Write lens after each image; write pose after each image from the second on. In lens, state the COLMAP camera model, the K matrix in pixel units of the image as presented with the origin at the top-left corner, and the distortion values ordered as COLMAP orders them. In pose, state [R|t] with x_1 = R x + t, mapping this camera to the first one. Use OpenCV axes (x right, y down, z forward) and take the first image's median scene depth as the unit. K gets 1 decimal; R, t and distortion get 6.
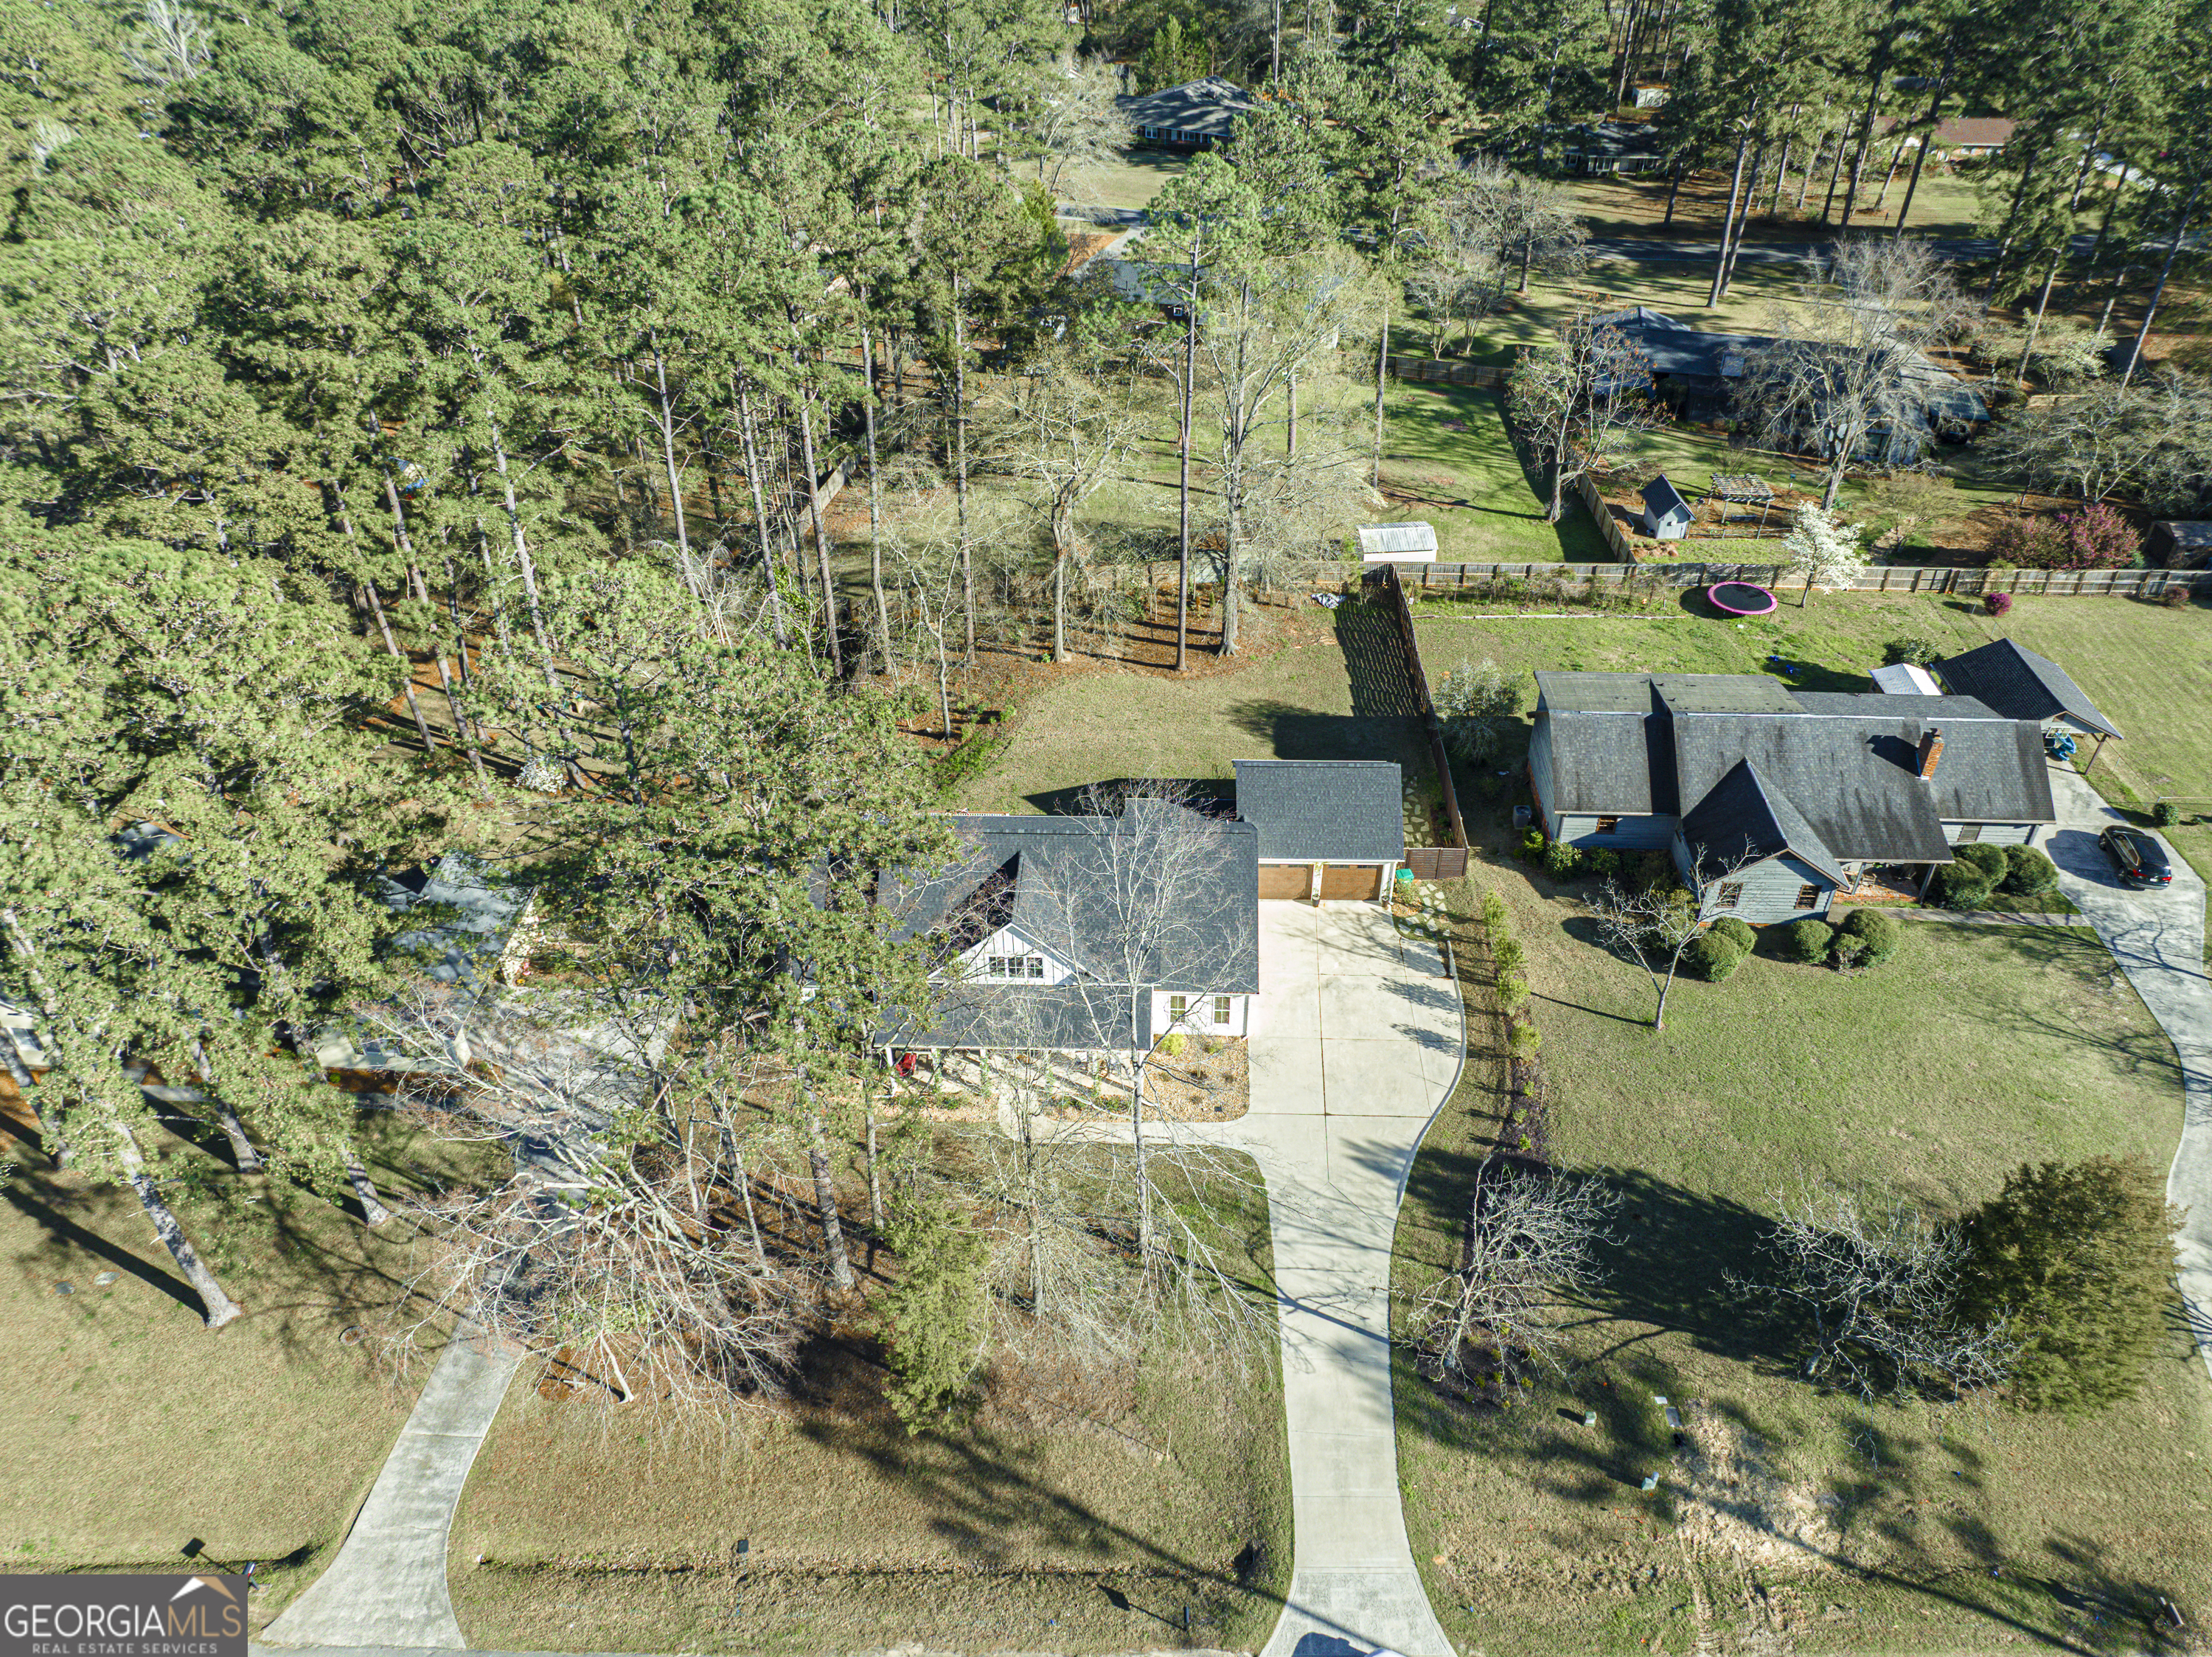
lens RADIAL K [[1551.8, 0, 1107.8], [0, 1551.8, 840.0], [0, 0, 1]] dist [-0.040405, 0.006388]
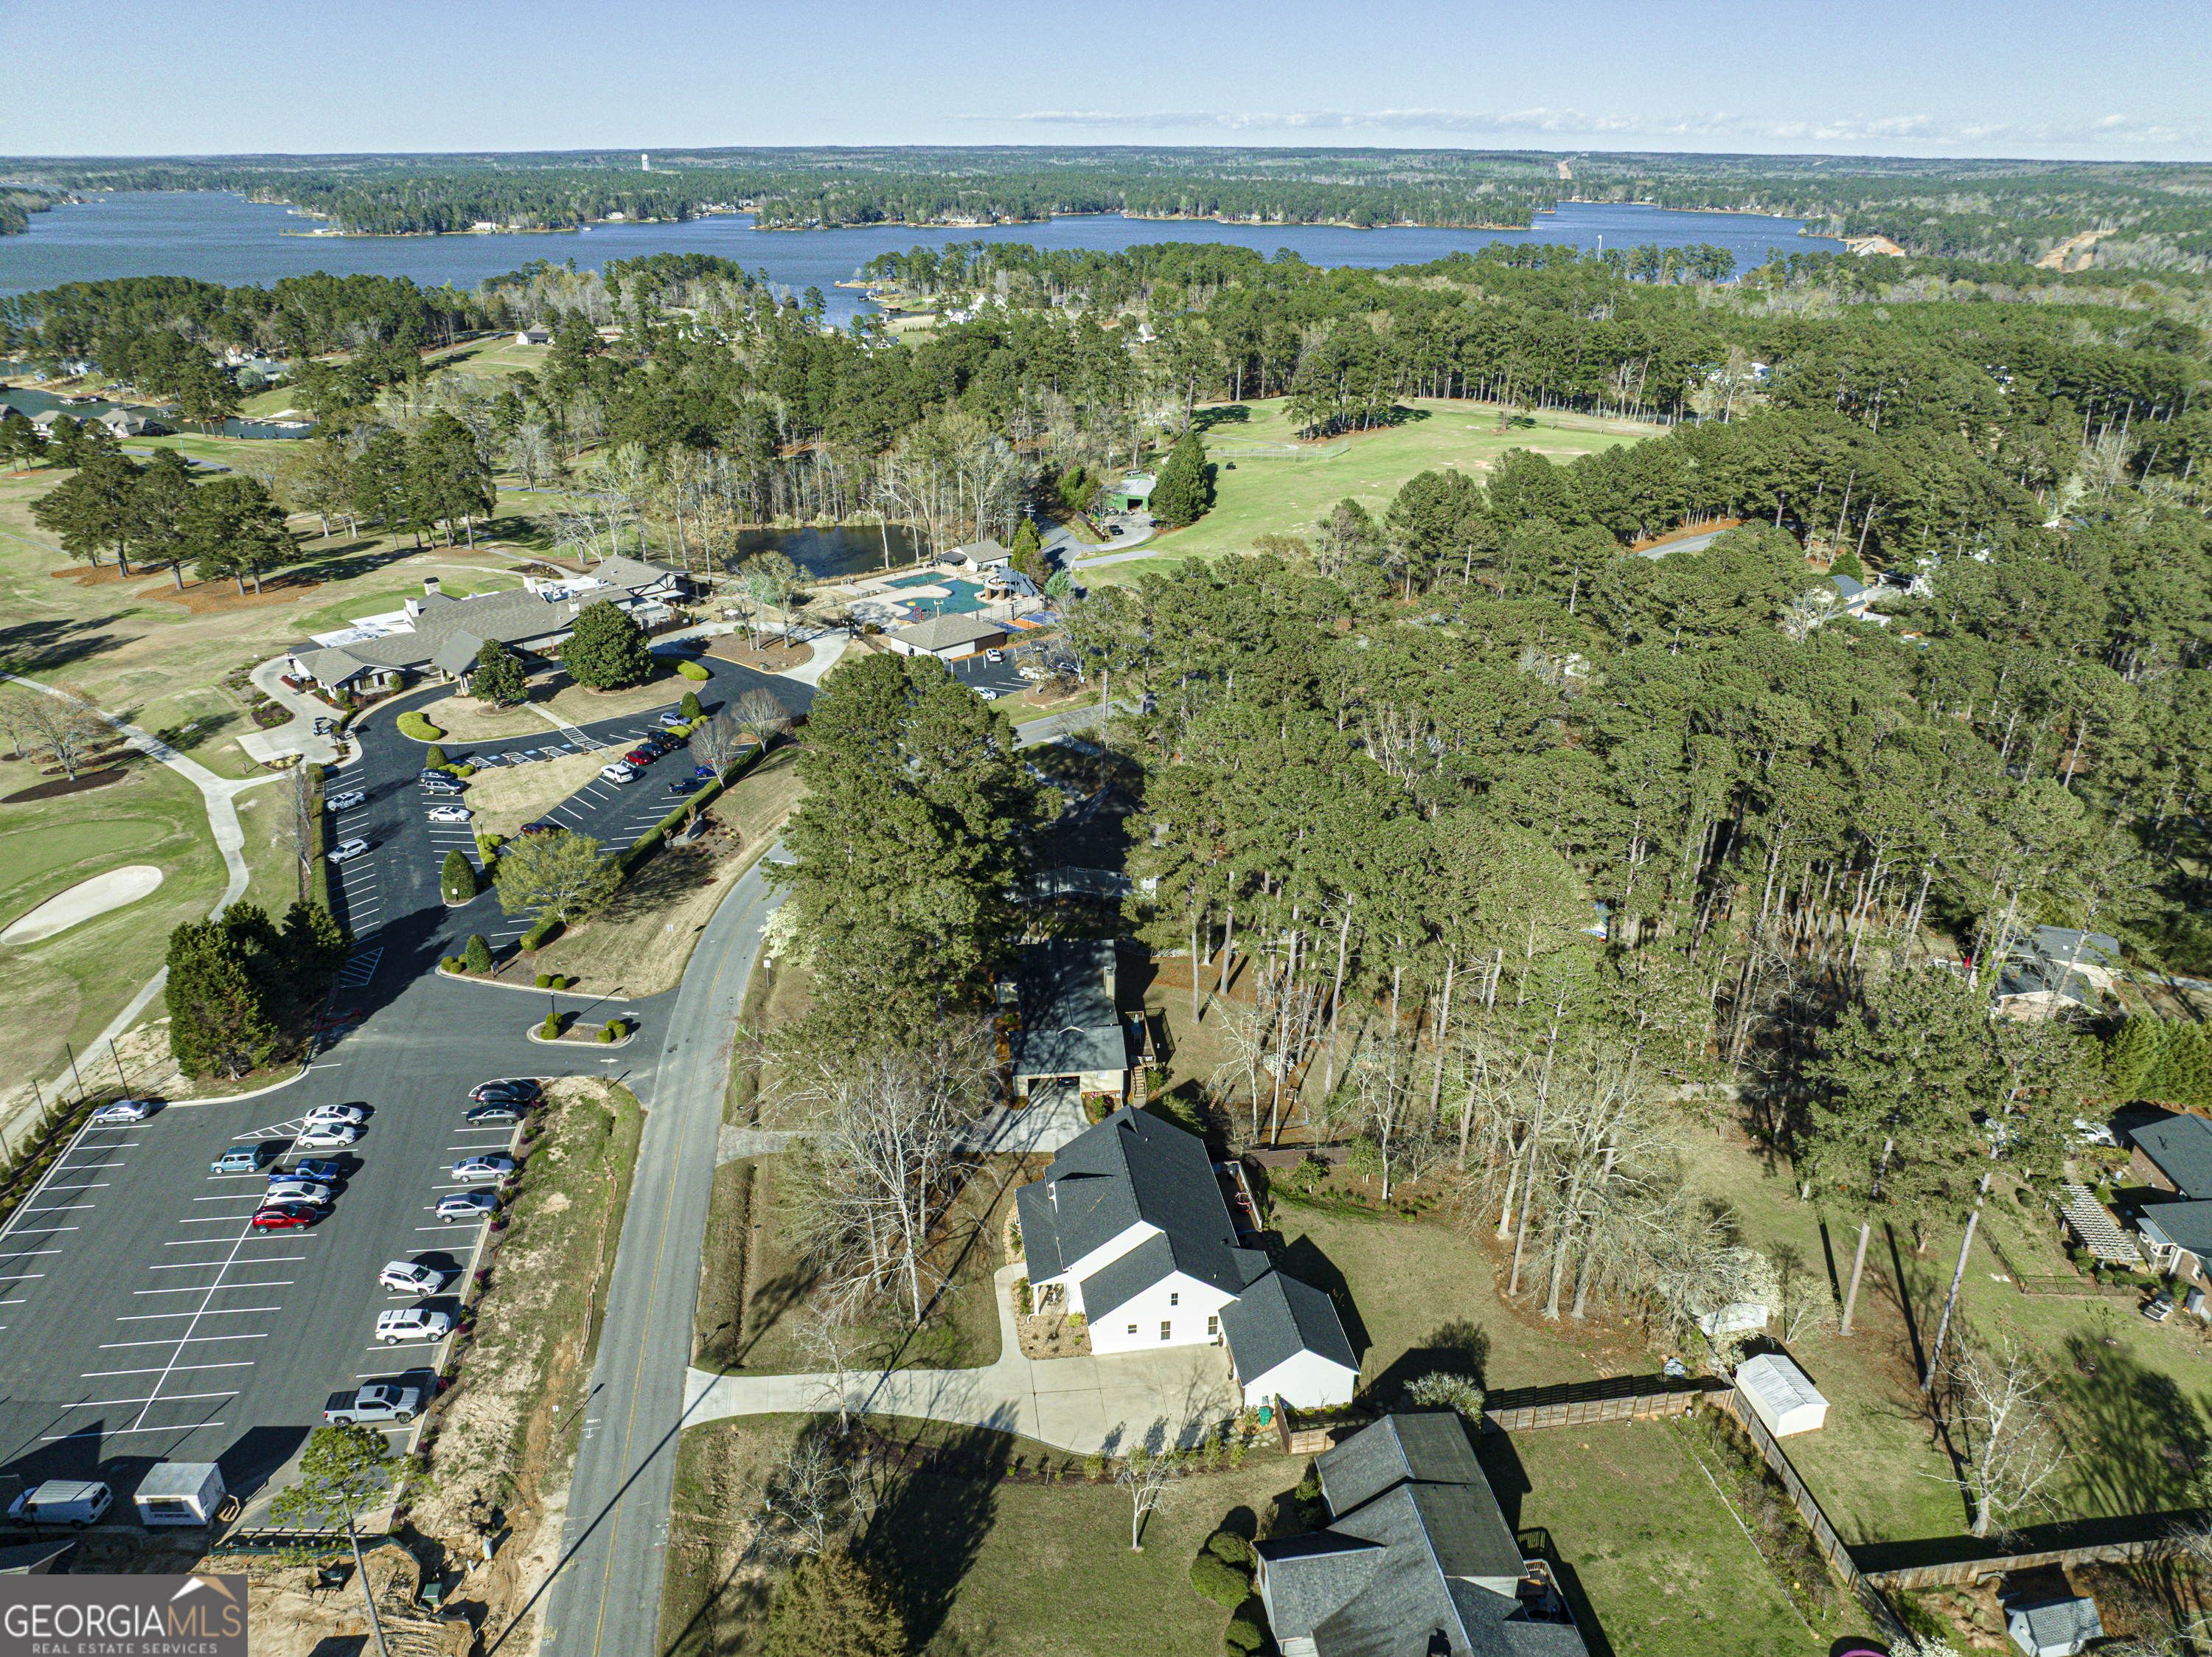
lens RADIAL K [[1551.8, 0, 1111.7], [0, 1551.8, 817.5], [0, 0, 1]] dist [-0.040405, 0.006388]
pose [[0.187655, 0.400833, -0.896727, 1.208941], [-0.608774, 0.763916, 0.214072, -0.604390], [0.770831, 0.505732, 0.387369, 0.103269]]
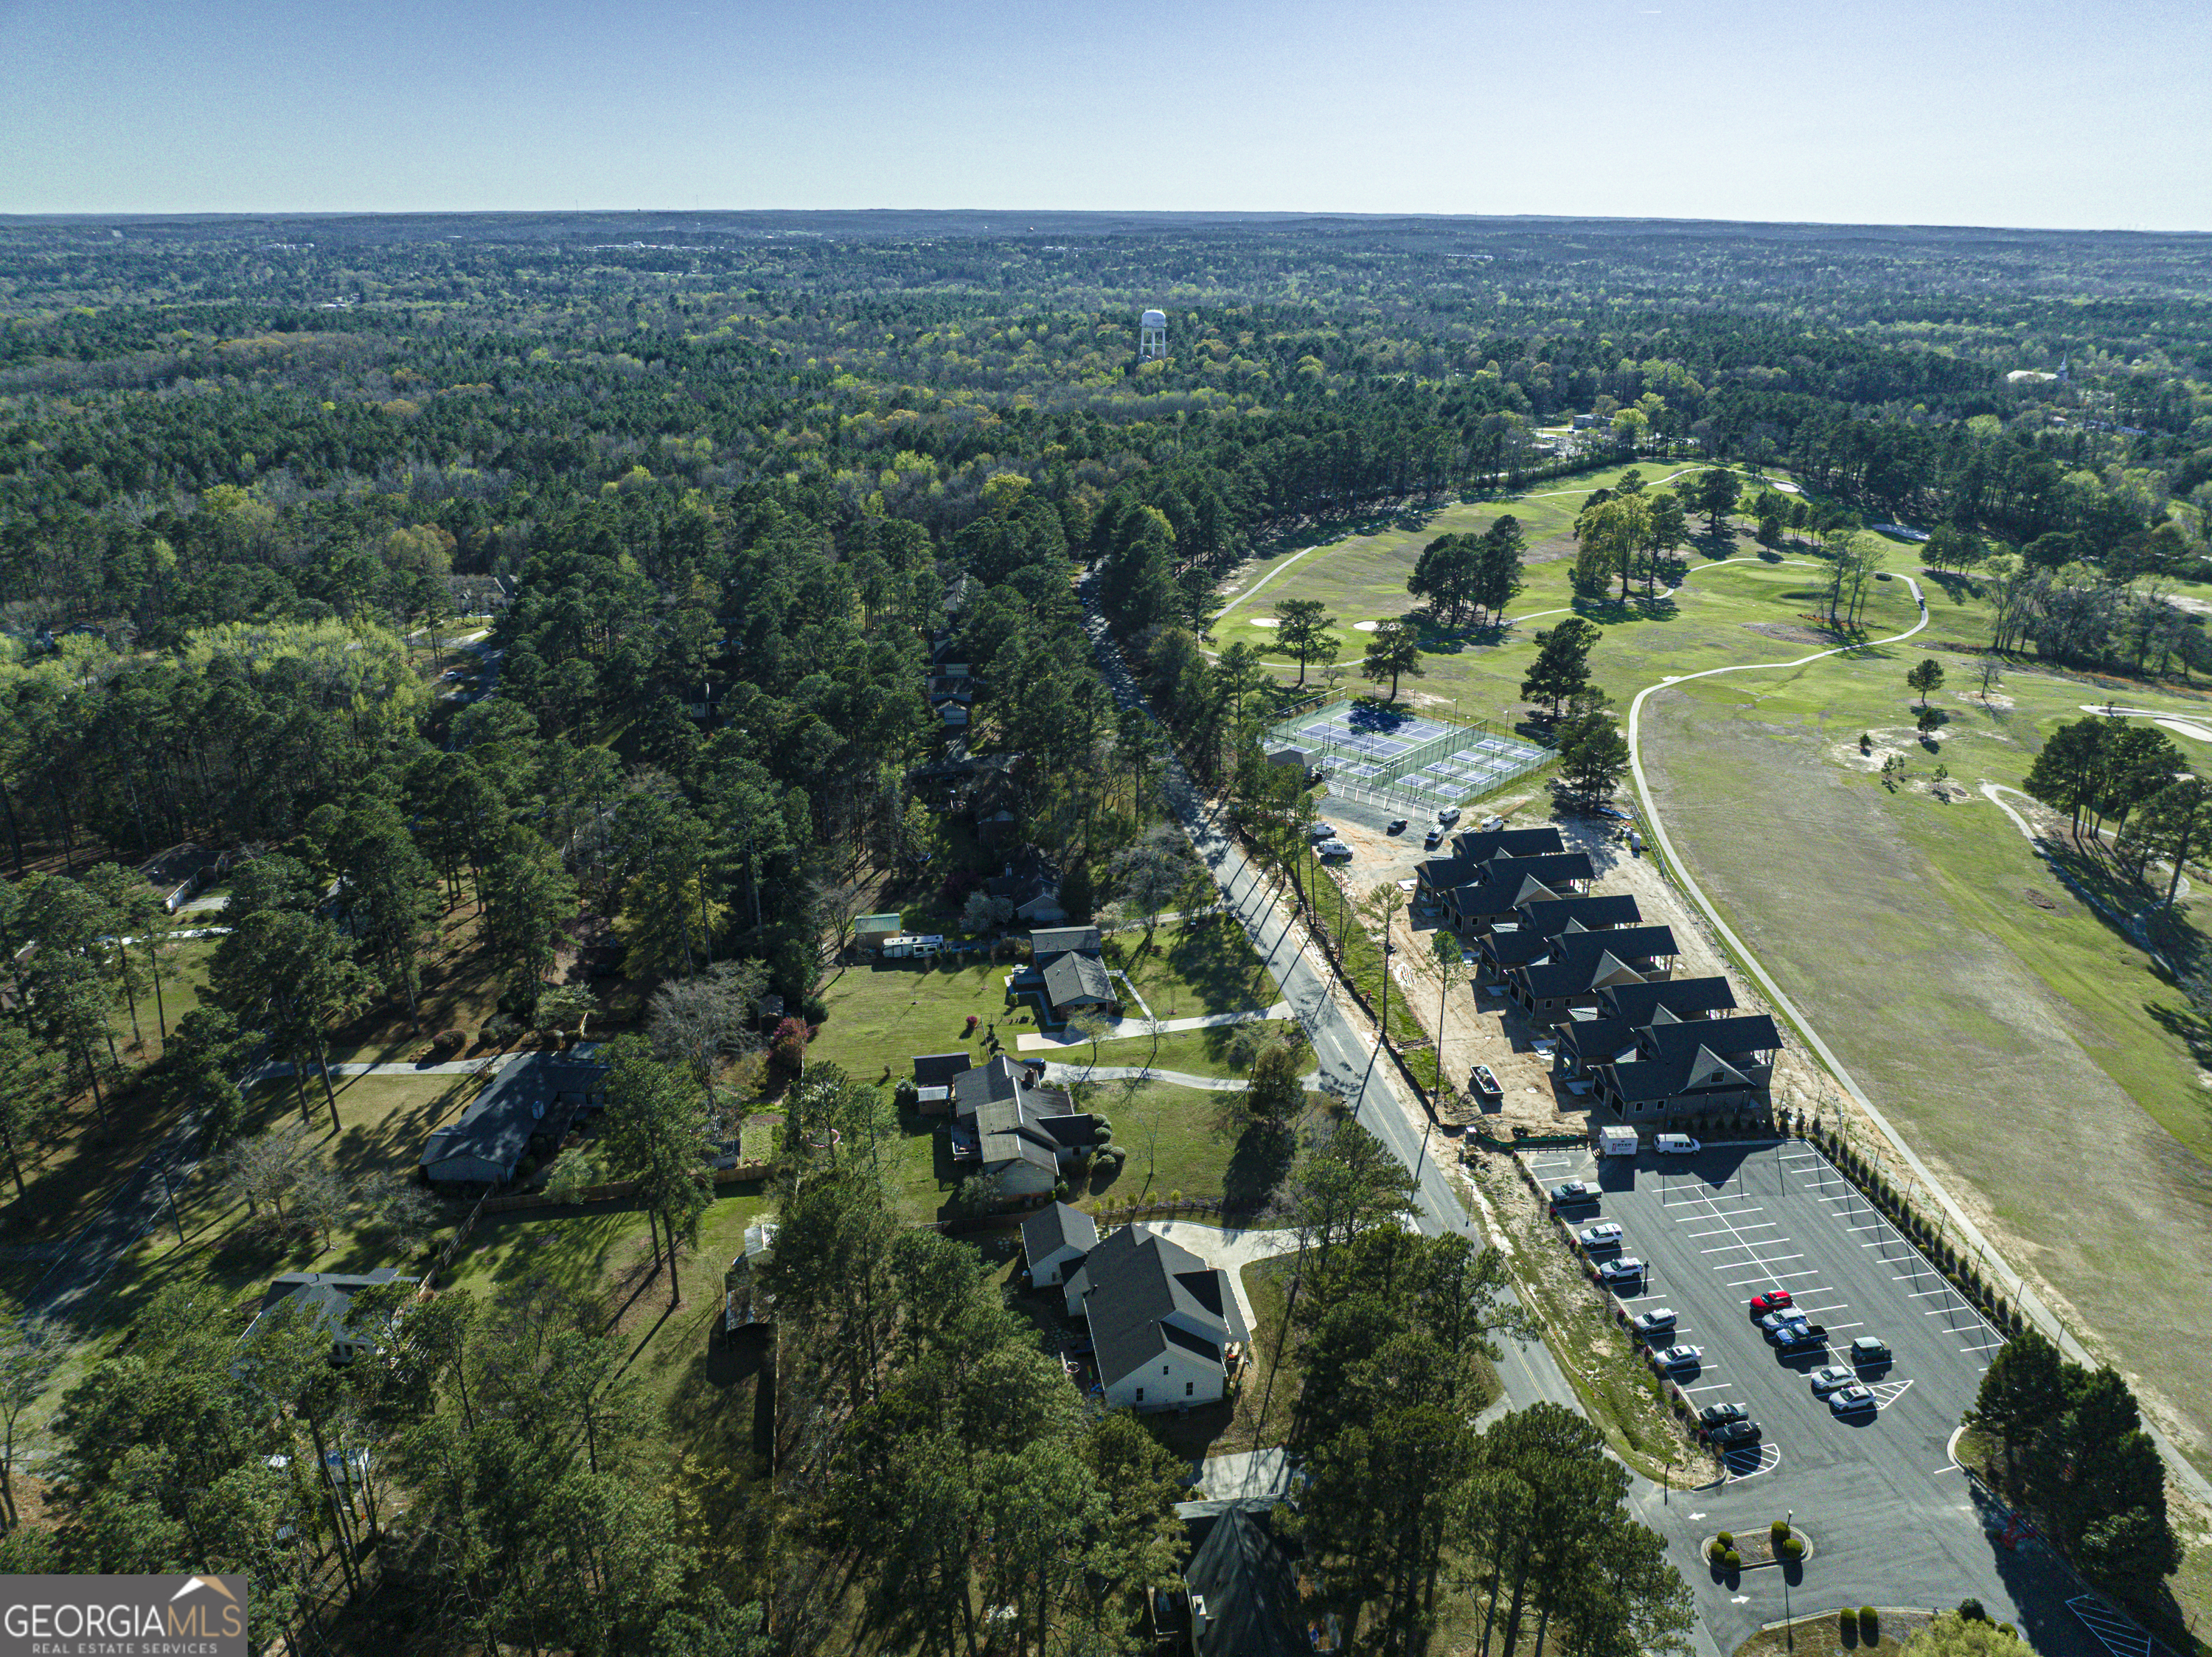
lens RADIAL K [[1551.8, 0, 1116.7], [0, 1551.8, 830.2], [0, 0, 1]] dist [-0.040405, 0.006388]
pose [[-0.200387, -0.361175, 0.910713, -1.782317], [0.598373, 0.690926, 0.405673, -1.348763], [-0.775754, 0.626238, 0.077664, 0.400856]]
